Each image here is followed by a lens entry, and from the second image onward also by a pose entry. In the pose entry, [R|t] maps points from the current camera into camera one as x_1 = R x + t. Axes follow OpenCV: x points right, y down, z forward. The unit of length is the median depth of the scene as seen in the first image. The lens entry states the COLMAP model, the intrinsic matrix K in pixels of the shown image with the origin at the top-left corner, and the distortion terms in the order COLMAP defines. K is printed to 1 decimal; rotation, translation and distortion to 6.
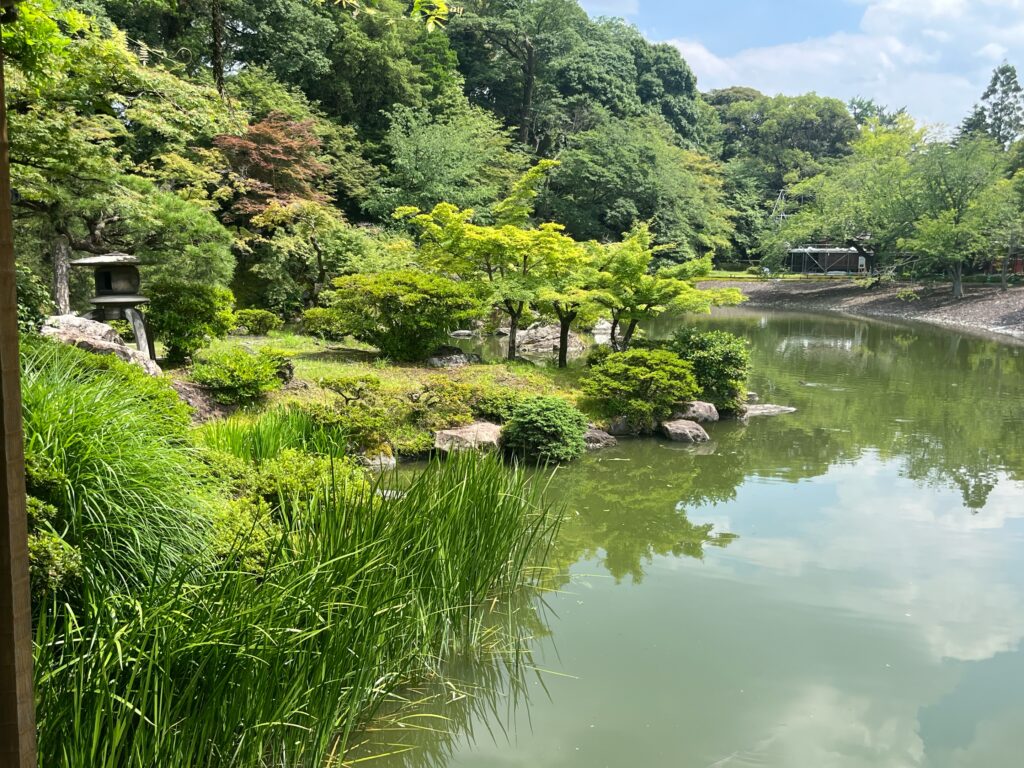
lens RADIAL K [[1032.0, 0, 512.5], [0, 1032.0, 390.4], [0, 0, 1]] dist [0.054347, 0.000000]
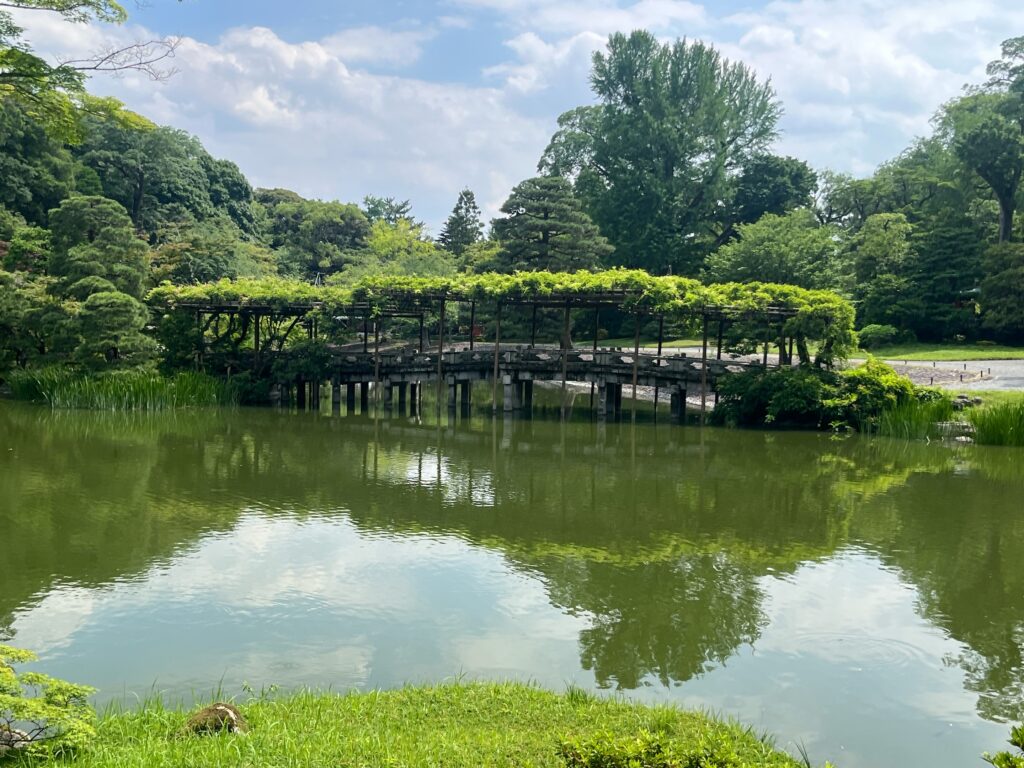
lens RADIAL K [[1161.9, 0, 512.9], [0, 1161.9, 384.4], [0, 0, 1]] dist [0.003175, 0.000000]
pose [[0.909020, -0.015147, 0.416478, -0.146429], [0.044851, 0.997091, -0.061630, 0.057396], [-0.414333, 0.074702, 0.907055, -0.478565]]
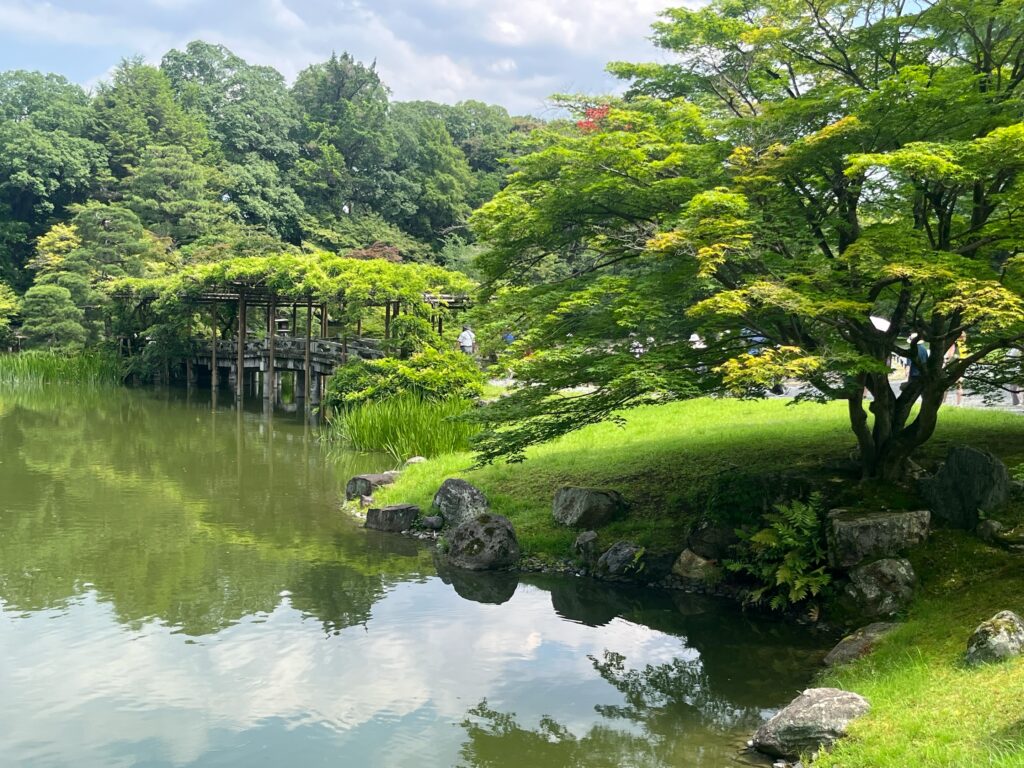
lens RADIAL K [[1161.9, 0, 512.8], [0, 1161.9, 384.0], [0, 0, 1]] dist [0.003175, 0.000000]
pose [[0.982118, 0.018088, -0.187398, 0.203865], [-0.032291, 0.996808, -0.073017, 0.064302], [0.185479, 0.077762, 0.979567, -0.488711]]
